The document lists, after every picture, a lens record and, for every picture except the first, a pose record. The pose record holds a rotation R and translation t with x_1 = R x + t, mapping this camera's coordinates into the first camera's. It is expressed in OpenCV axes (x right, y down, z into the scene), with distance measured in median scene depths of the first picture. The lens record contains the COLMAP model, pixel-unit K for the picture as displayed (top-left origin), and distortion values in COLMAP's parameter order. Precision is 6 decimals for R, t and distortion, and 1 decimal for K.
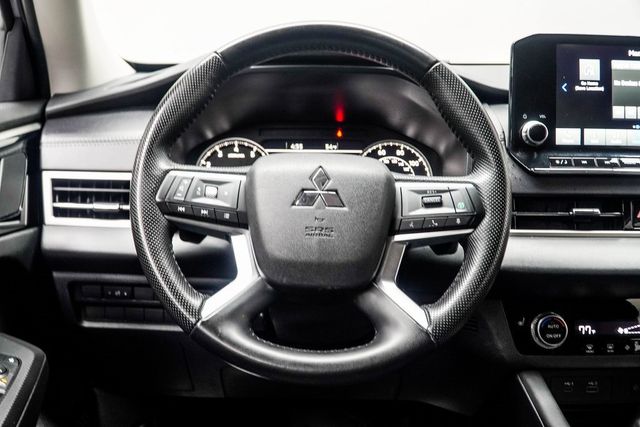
lens RADIAL K [[702.0, 0, 317.8], [0, 702.0, 211.6], [0, 0, 1]] dist [-0.077258, 0.000000]
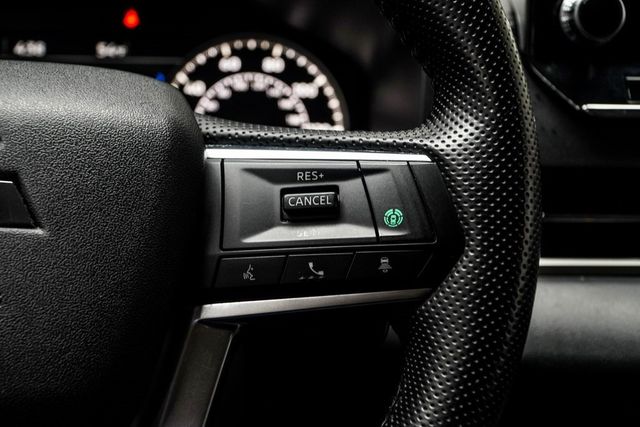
lens RADIAL K [[1076.3, 0, 320.0], [0, 1076.3, 213.6], [0, 0, 1]] dist [-0.072373, 0.000000]
pose [[0.995585, -0.004594, 0.093755, 0.116900], [0.000103, 0.998855, 0.047850, -0.034423], [-0.093868, -0.047629, 0.994445, 0.471343]]
